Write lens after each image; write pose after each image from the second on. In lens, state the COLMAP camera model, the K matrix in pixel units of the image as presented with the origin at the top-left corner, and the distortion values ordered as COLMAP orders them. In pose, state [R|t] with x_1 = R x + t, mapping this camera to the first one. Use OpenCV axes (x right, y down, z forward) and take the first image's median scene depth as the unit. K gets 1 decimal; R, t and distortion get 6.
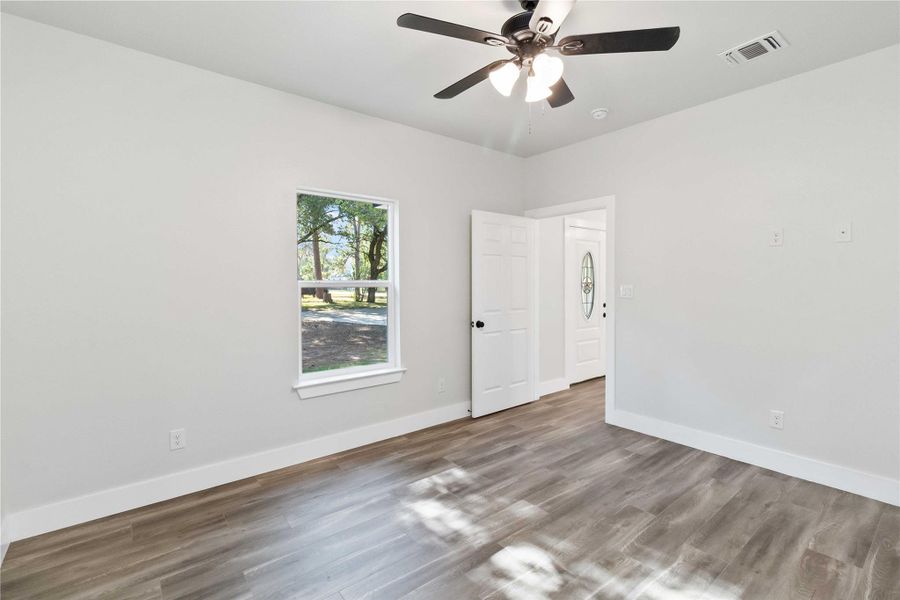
lens RADIAL K [[417.3, 0, 446.9], [0, 417.3, 278.1], [0, 0, 1]] dist [-0.001726, -0.000049]
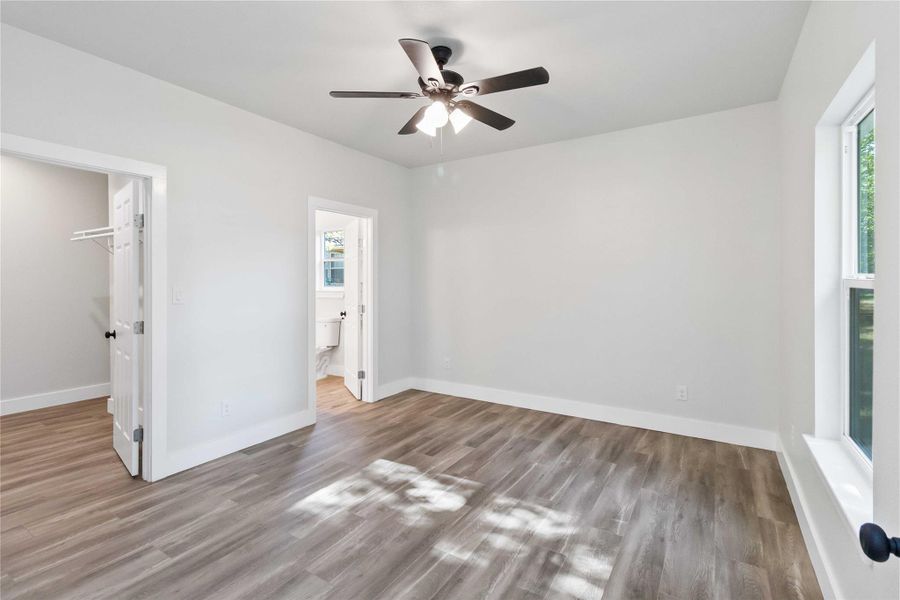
lens RADIAL K [[417.3, 0, 446.9], [0, 417.3, 278.1], [0, 0, 1]] dist [-0.001726, -0.000049]
pose [[-0.947362, 0.007888, -0.320066, 0.526229], [0.013478, 0.999793, -0.015255, 0.019560], [0.319879, -0.018766, -0.947272, 1.987679]]
